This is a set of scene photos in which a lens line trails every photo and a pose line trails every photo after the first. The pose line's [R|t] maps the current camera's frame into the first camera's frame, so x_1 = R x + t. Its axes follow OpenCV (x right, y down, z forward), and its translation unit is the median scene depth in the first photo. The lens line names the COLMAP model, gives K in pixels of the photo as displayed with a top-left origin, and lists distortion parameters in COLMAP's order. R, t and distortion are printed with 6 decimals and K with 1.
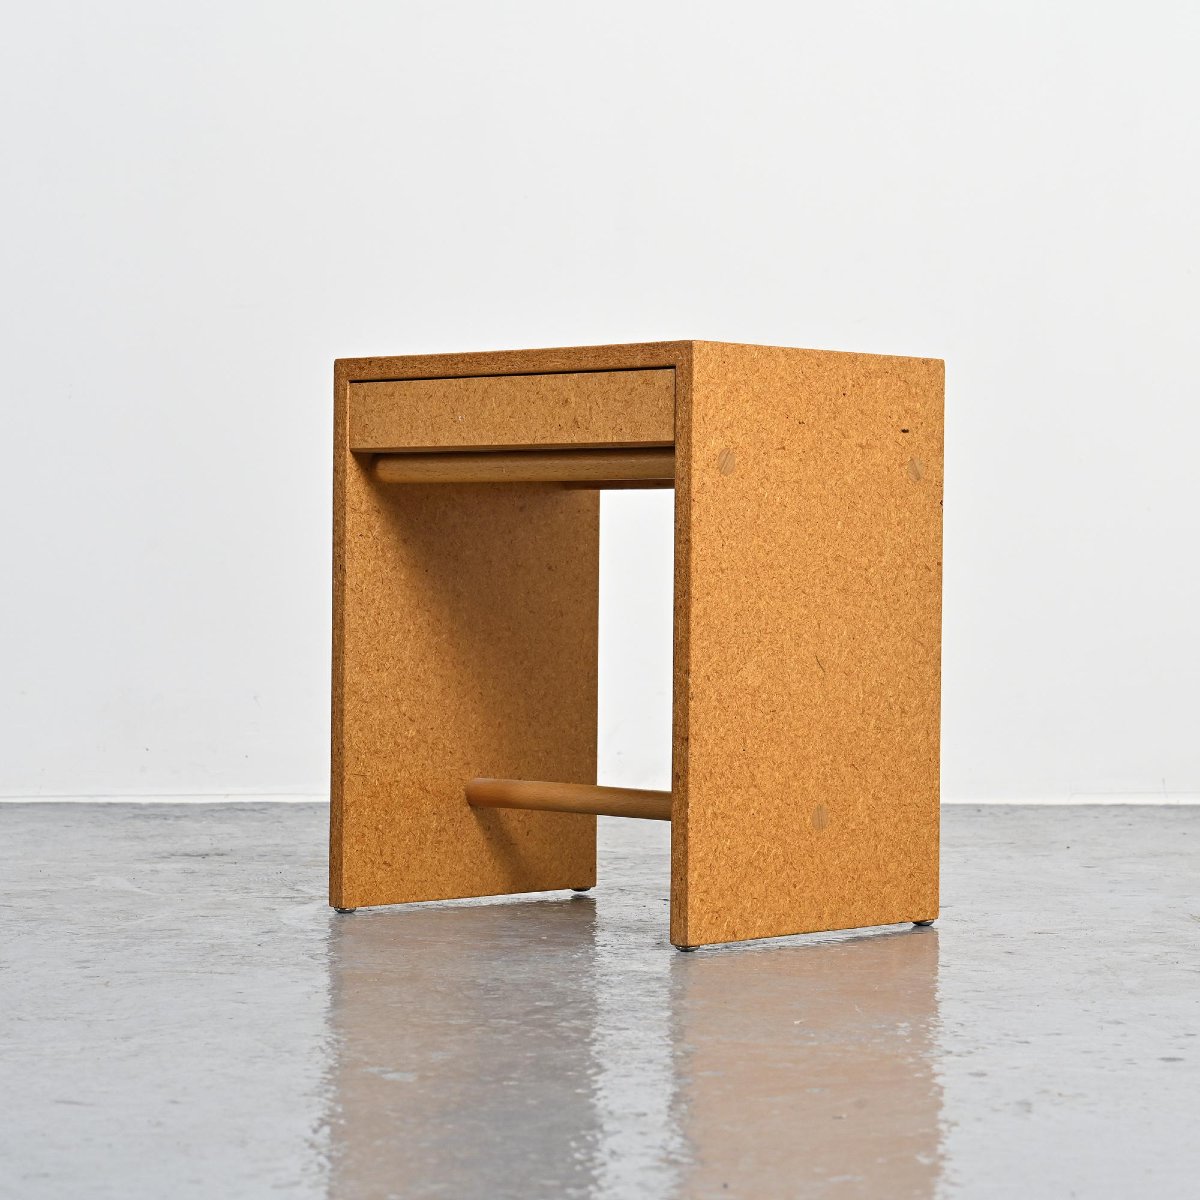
lens RADIAL K [[3386.1, 0, 600.0], [0, 3386.1, 600.0], [0, 0, 1]] dist [0.102534, -1.617717]
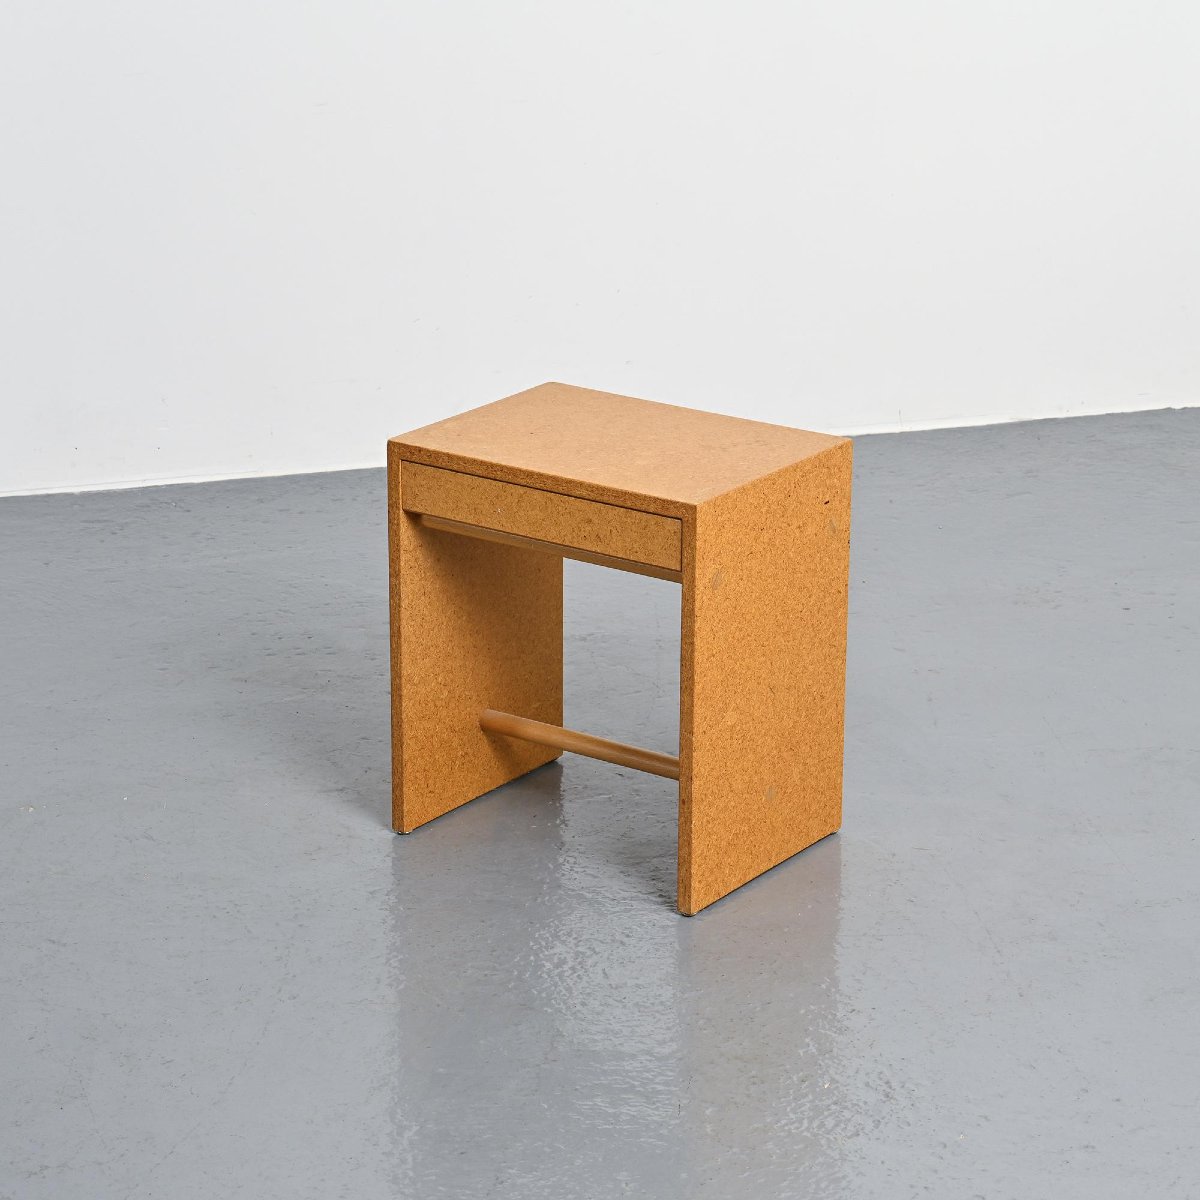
lens RADIAL K [[3386.1, 0, 600.0], [0, 3386.1, 600.0], [0, 0, 1]] dist [0.102534, -1.617717]
pose [[0.989393, -0.050498, 0.136204, -0.184407], [0.006595, 0.952280, 0.305156, -0.424191], [-0.145114, -0.301020, 0.942512, -0.267180]]
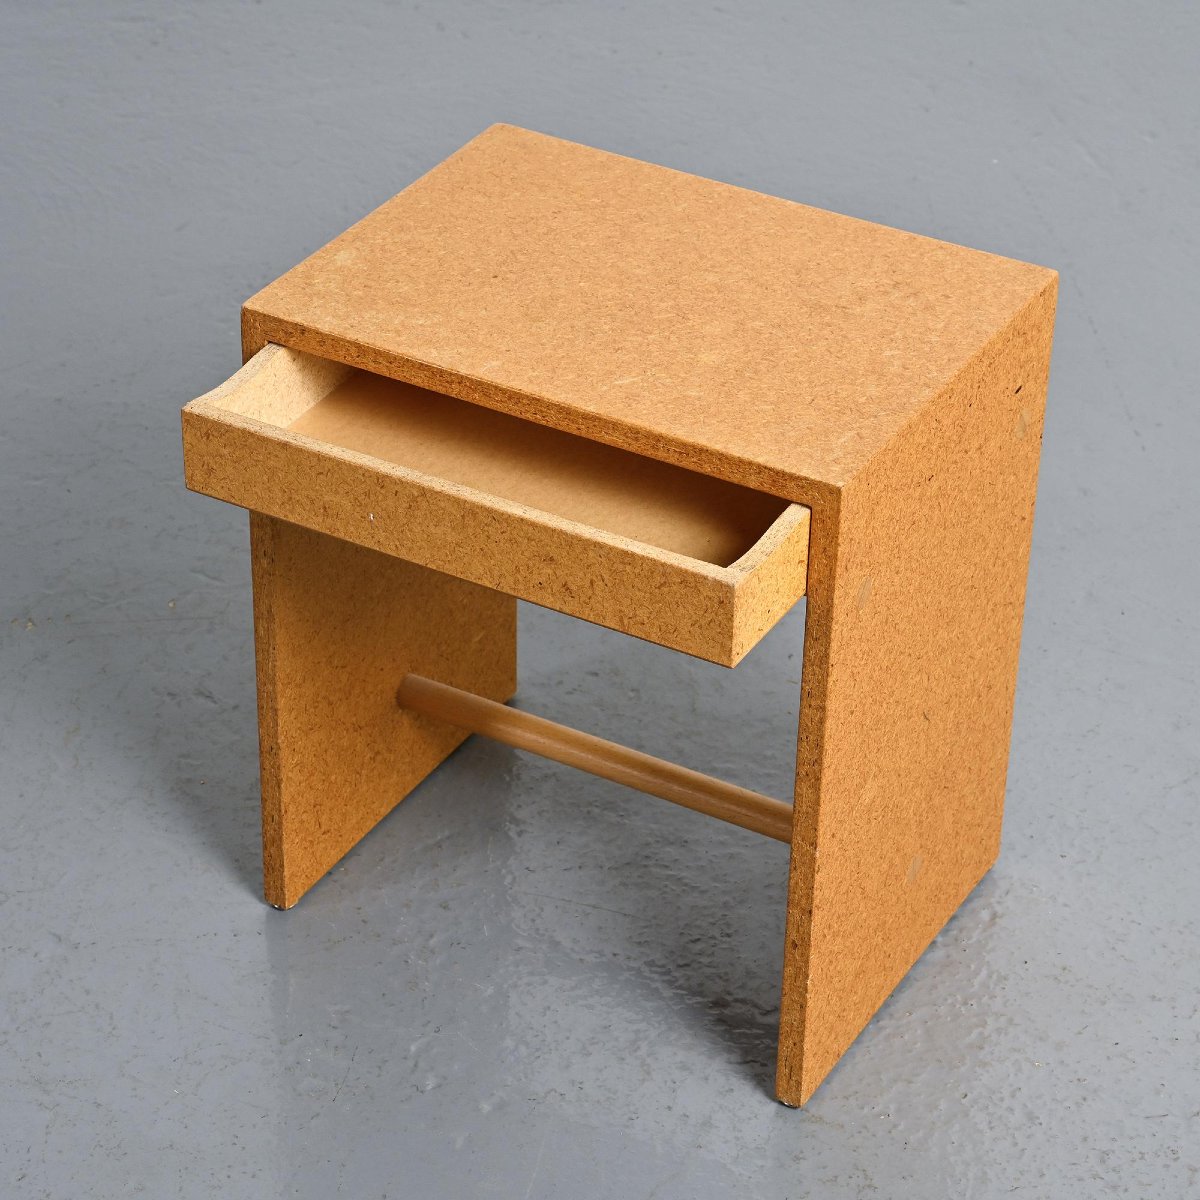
lens RADIAL K [[3386.1, 0, 600.0], [0, 3386.1, 600.0], [0, 0, 1]] dist [0.102534, -1.617717]
pose [[0.969957, -0.124072, 0.209259, -0.169468], [-0.006688, 0.846246, 0.532751, -0.419333], [-0.243184, -0.518145, 0.819992, 0.365905]]
